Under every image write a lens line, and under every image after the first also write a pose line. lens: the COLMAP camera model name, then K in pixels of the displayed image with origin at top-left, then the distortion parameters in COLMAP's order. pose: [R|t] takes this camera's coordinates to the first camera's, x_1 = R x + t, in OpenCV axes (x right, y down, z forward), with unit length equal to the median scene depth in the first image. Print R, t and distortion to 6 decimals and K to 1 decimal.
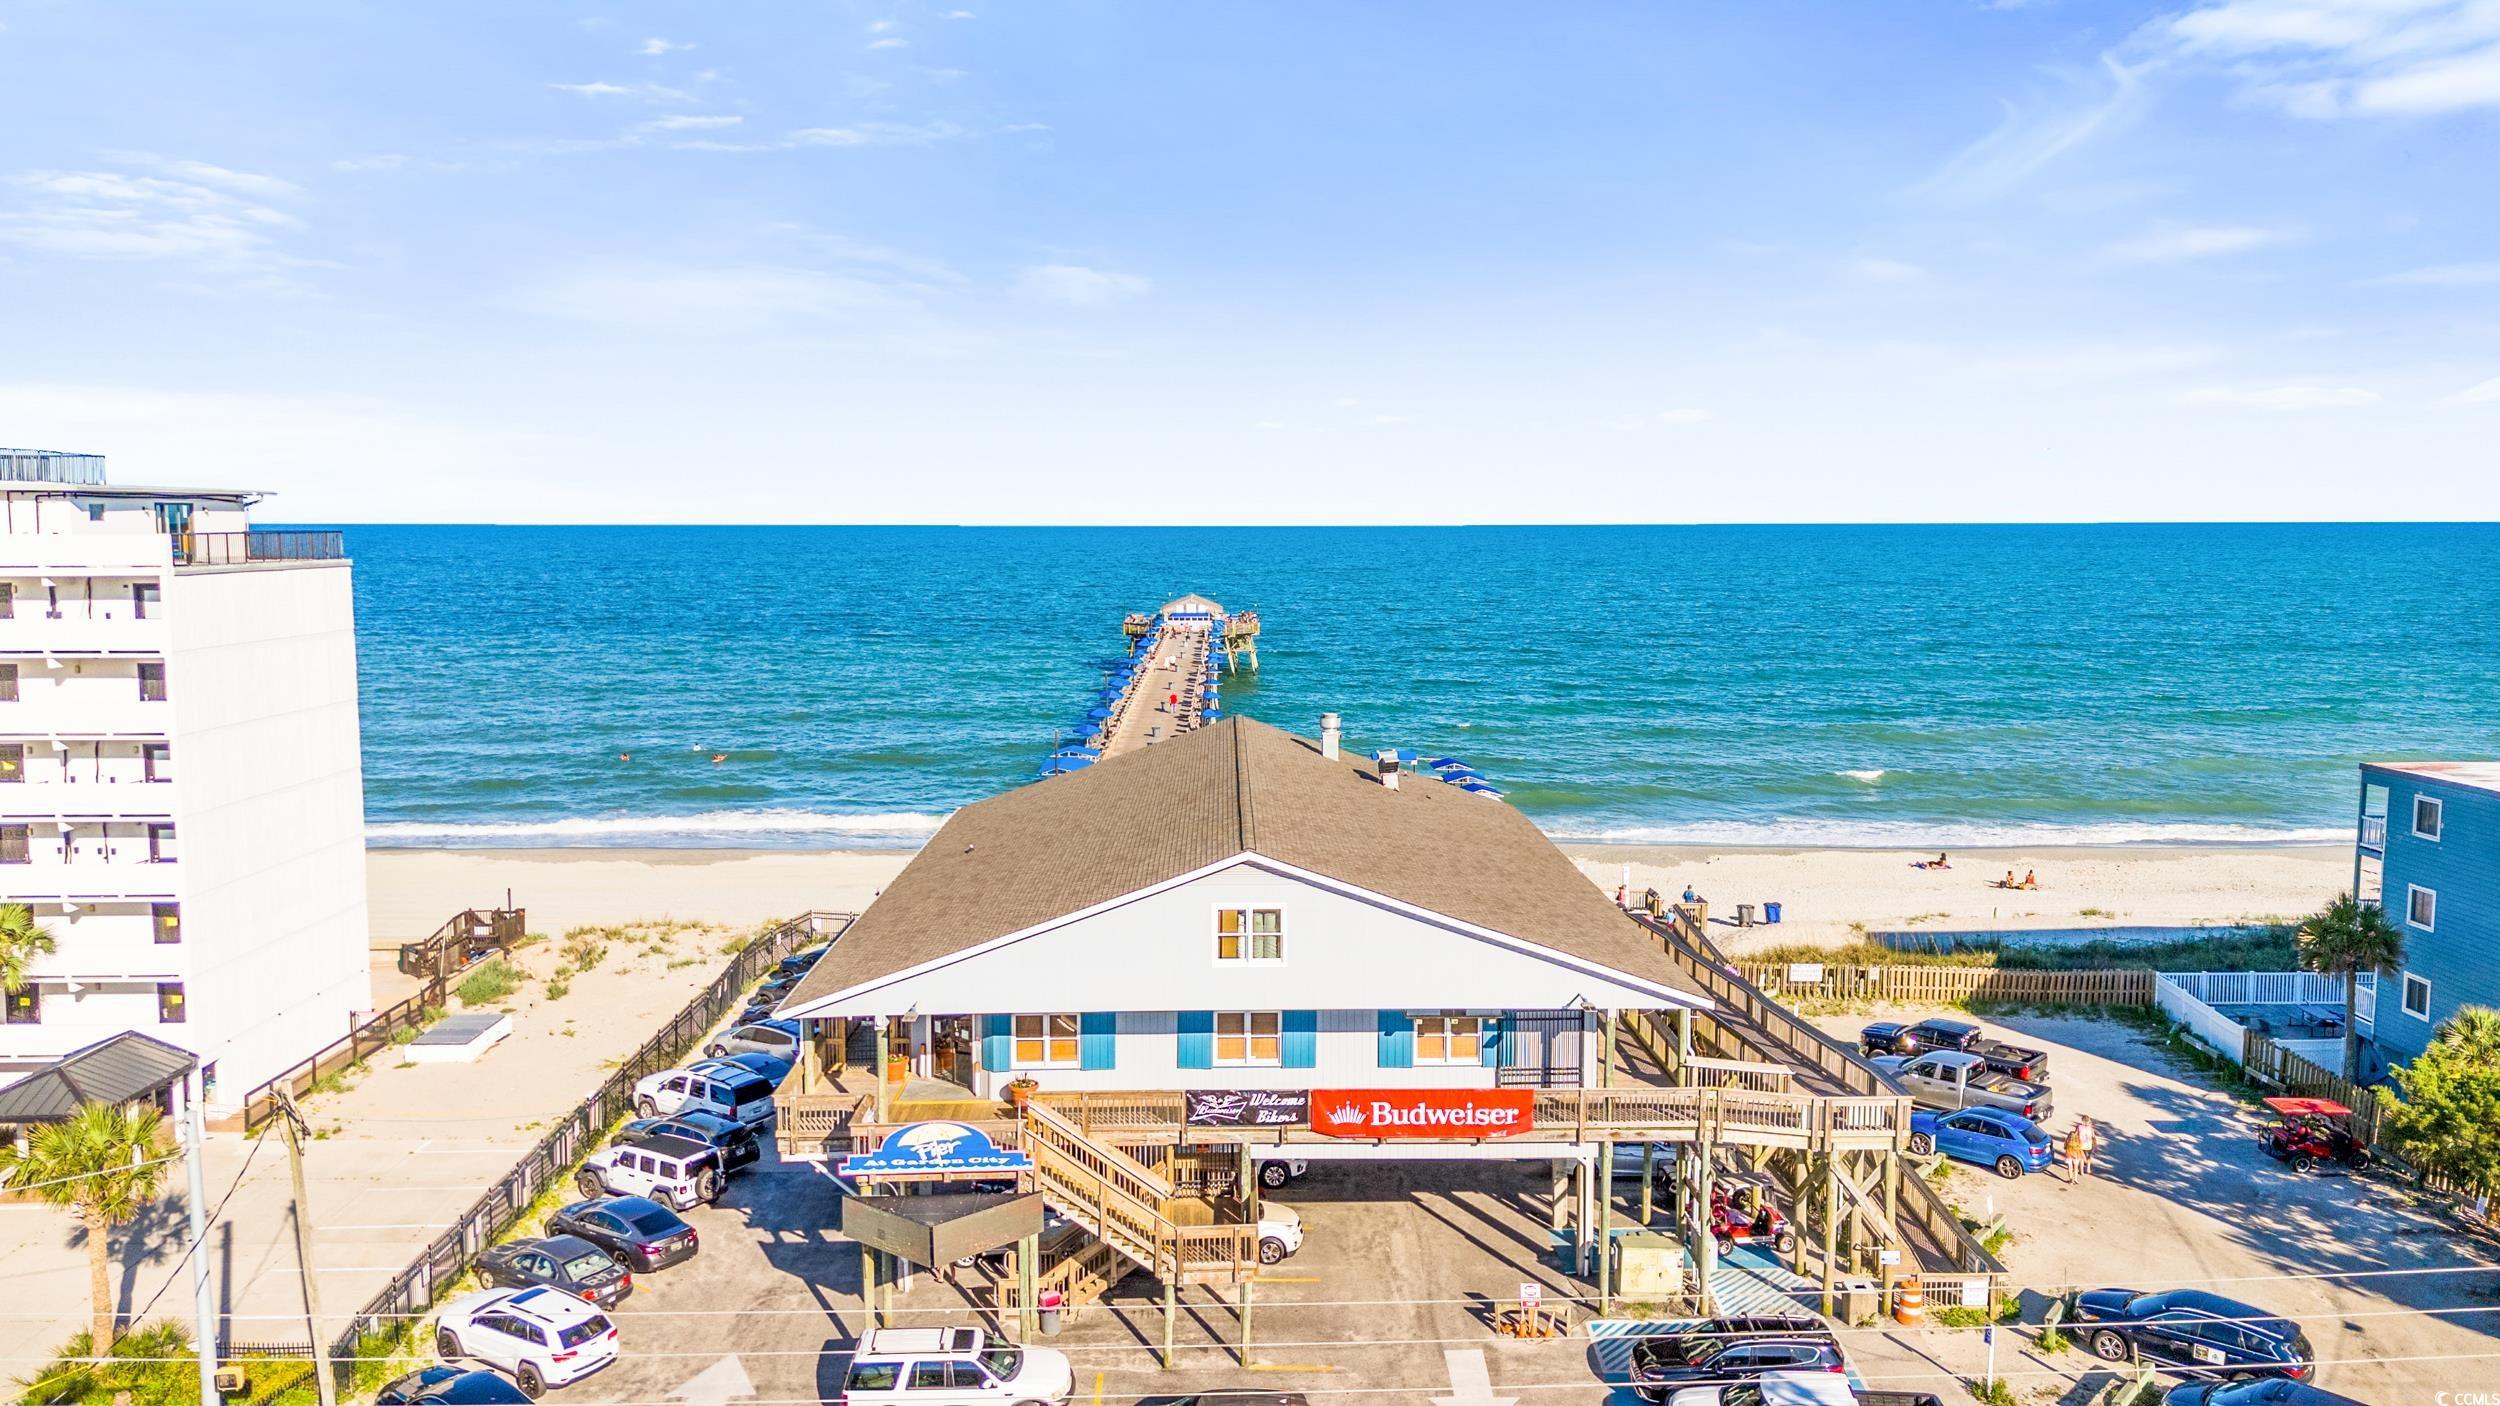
lens RADIAL K [[1829.9, 0, 1252.3], [0, 1829.9, 704.7], [0, 0, 1]] dist [0.055699, -0.031052]
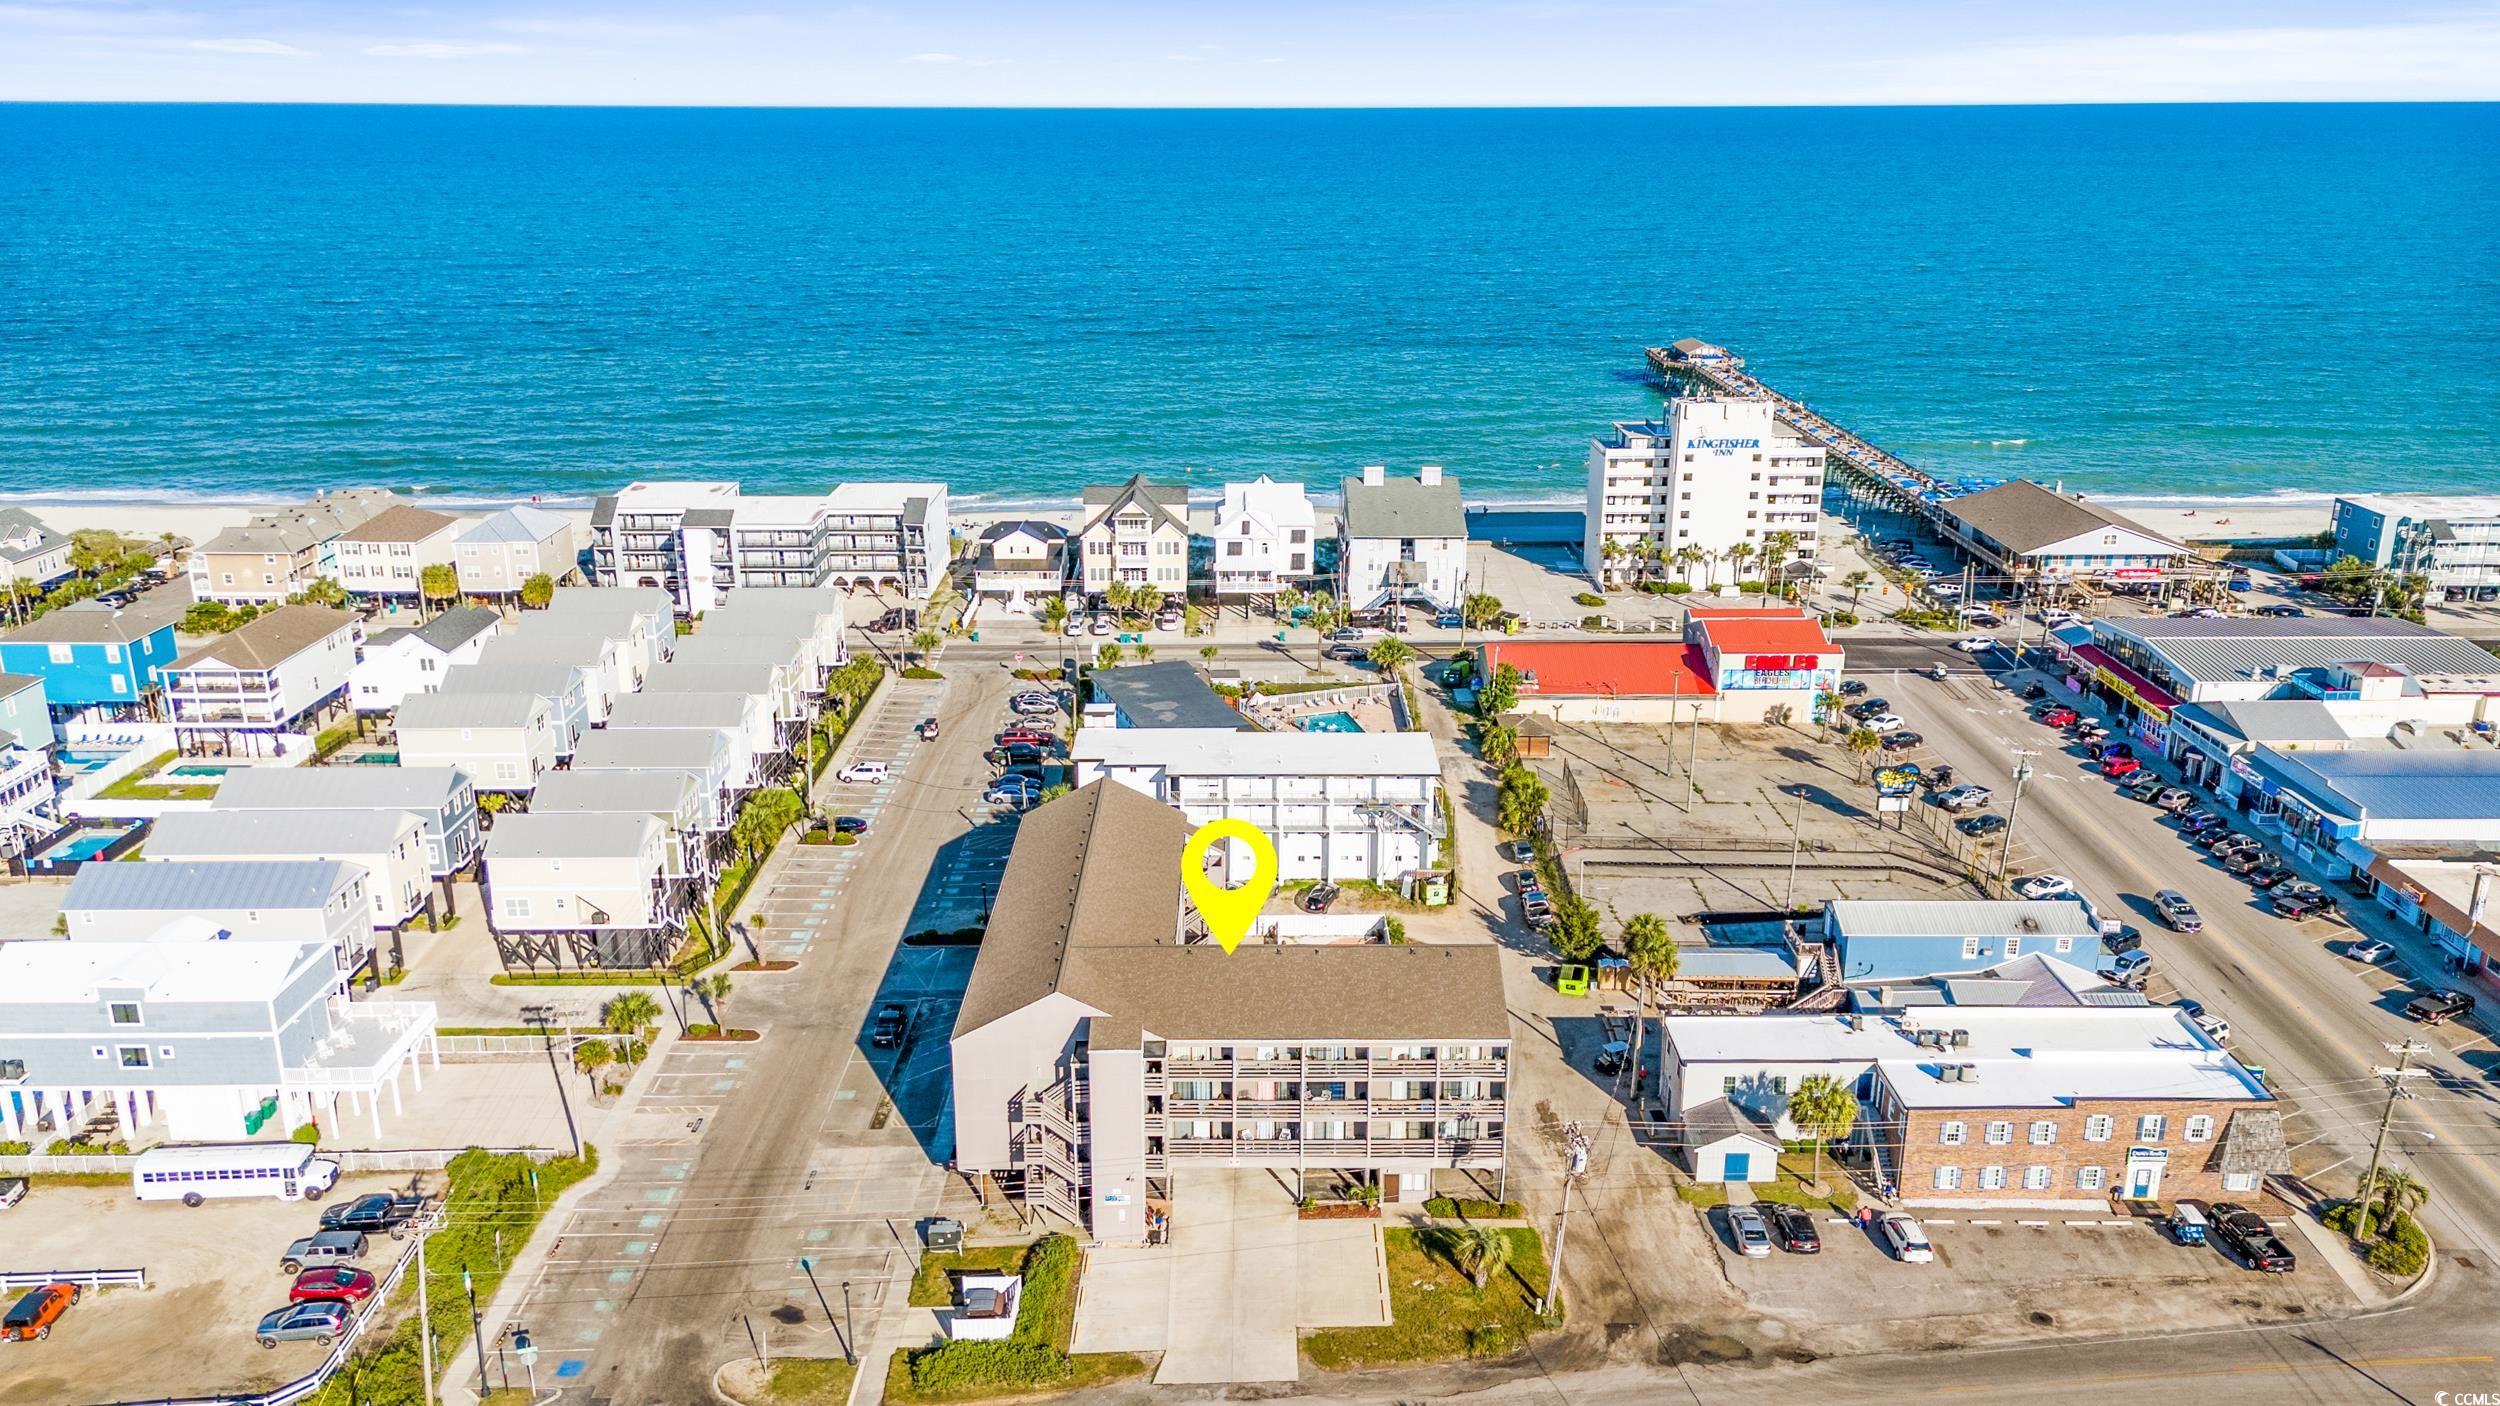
lens RADIAL K [[1829.9, 0, 1265.2], [0, 1829.9, 681.6], [0, 0, 1]] dist [0.055699, -0.031052]
pose [[0.999820, 0.009124, -0.016644, -1.788817], [-0.005559, 0.979194, 0.202852, -0.413817], [0.018149, -0.202723, 0.979068, -3.319746]]
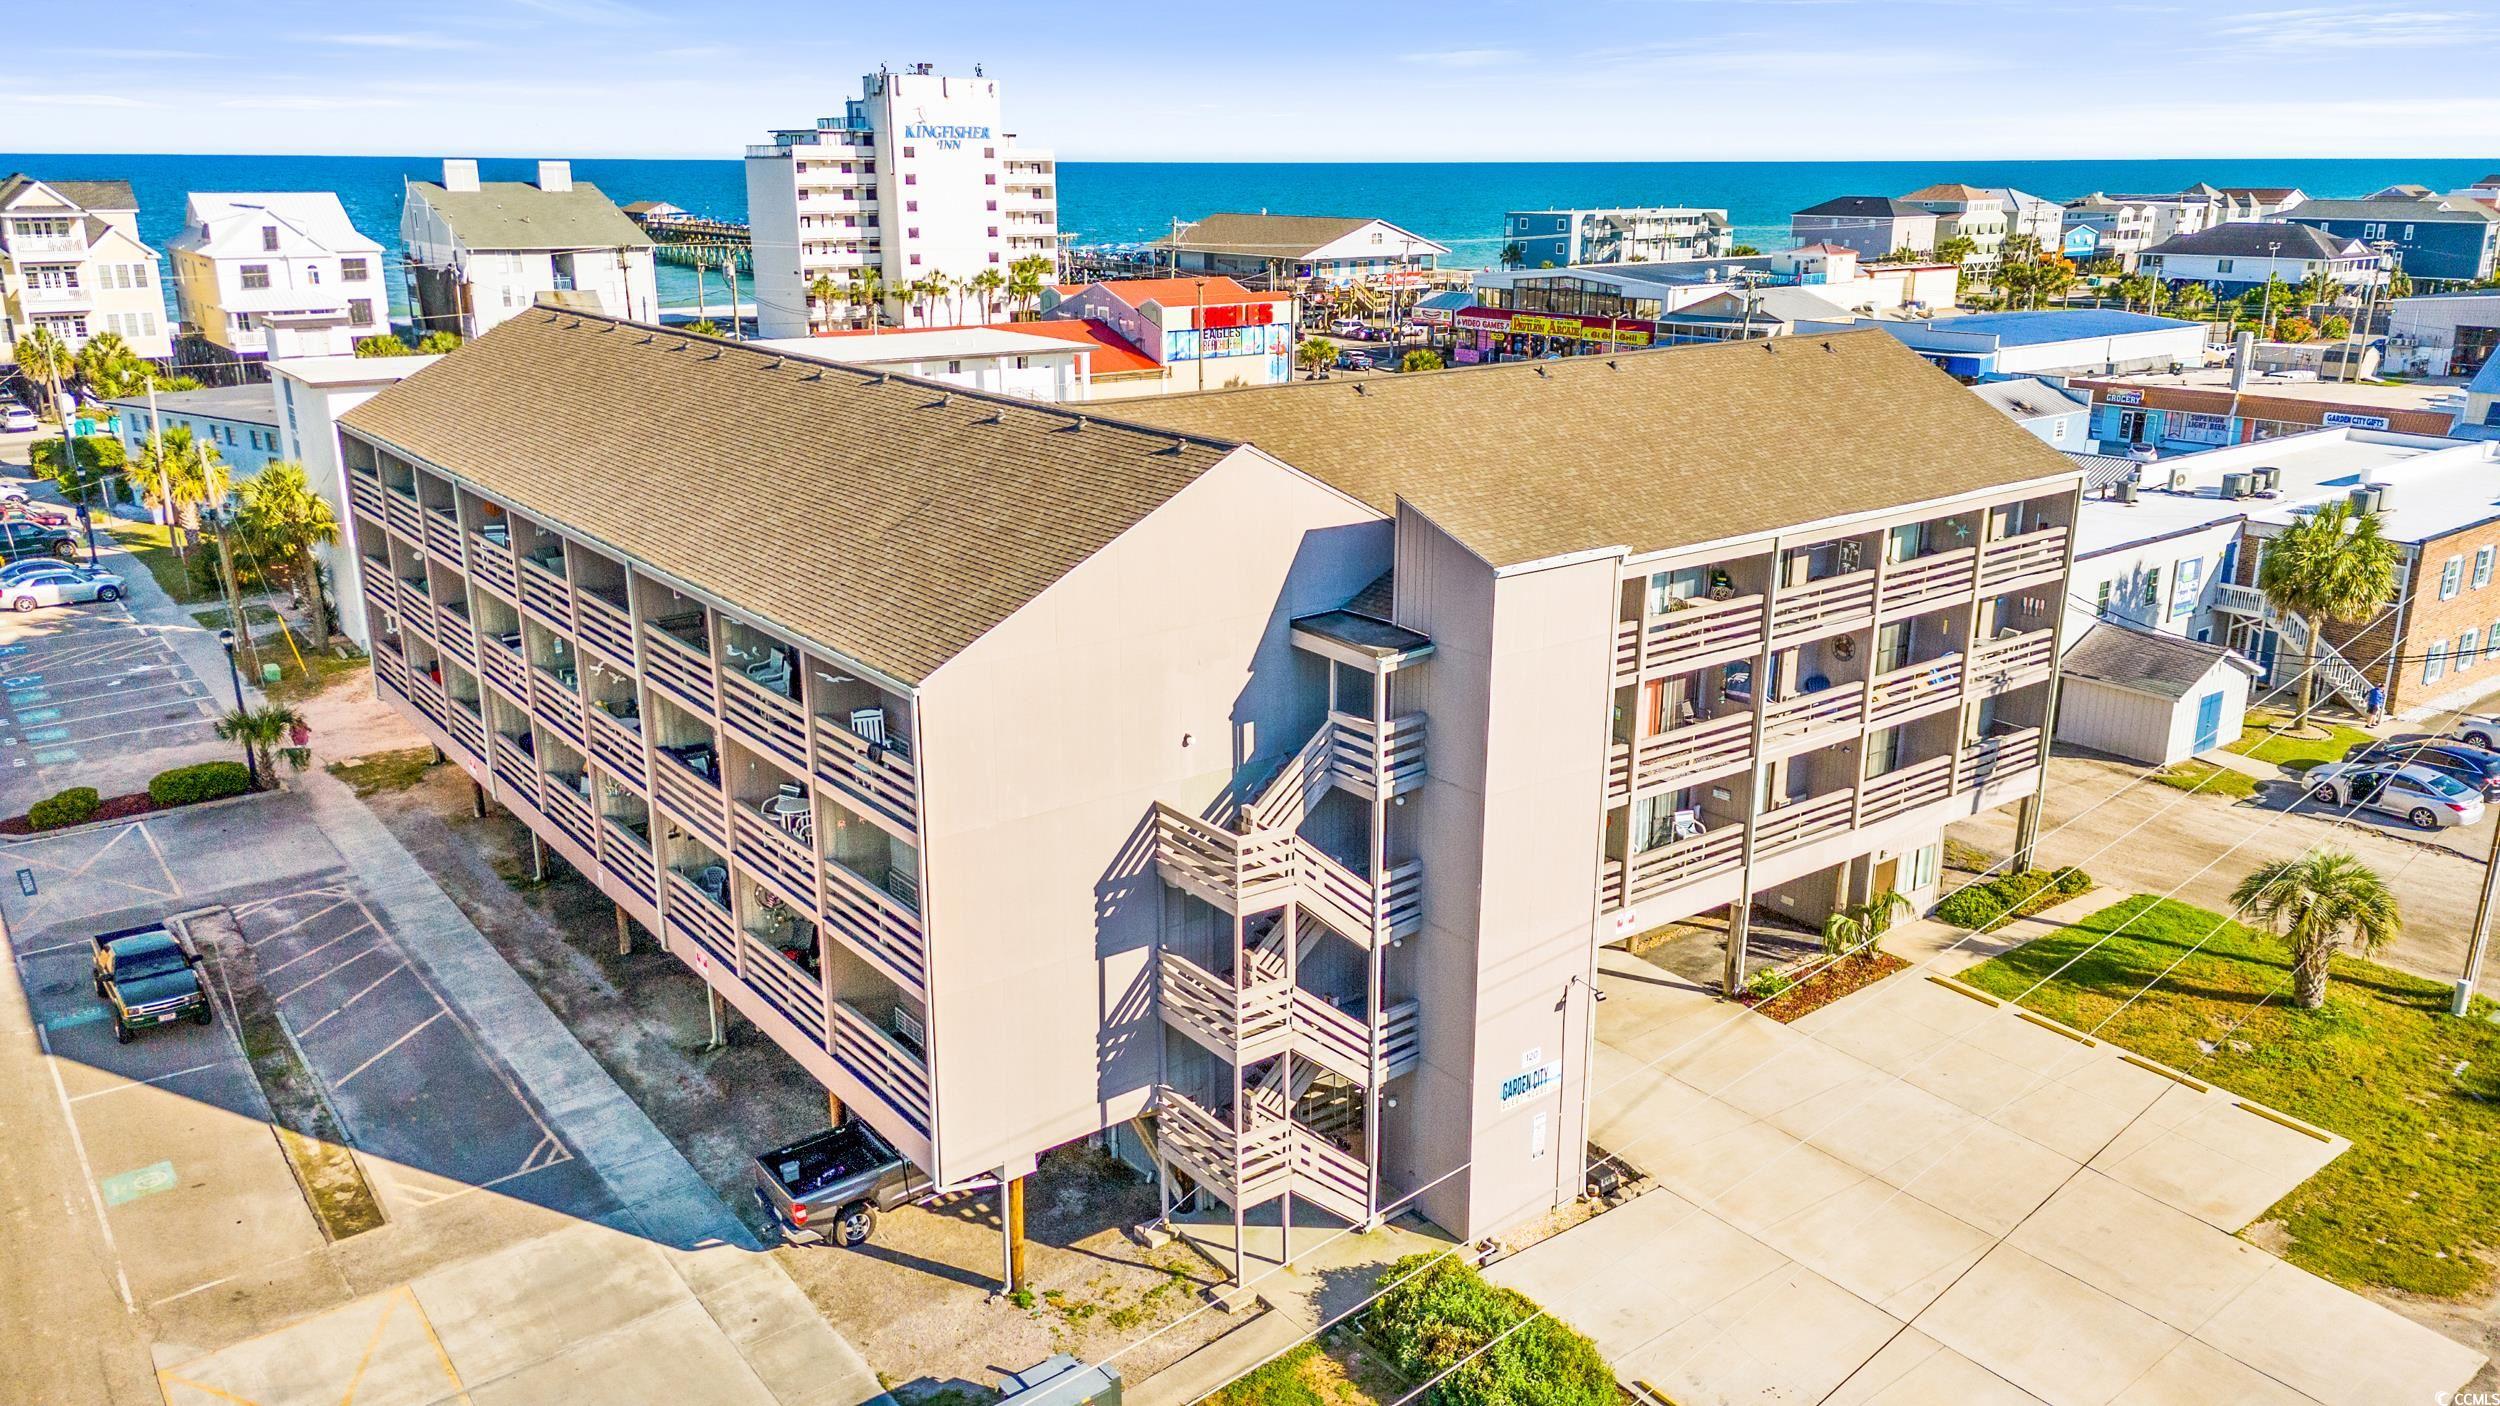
lens RADIAL K [[1829.9, 0, 1267.5], [0, 1829.9, 715.2], [0, 0, 1]] dist [0.055699, -0.031052]
pose [[0.809340, -0.168826, 0.562554, -2.307375], [0.051464, 0.974499, 0.218412, 0.207143], [-0.585082, -0.147818, 0.797389, -2.057561]]
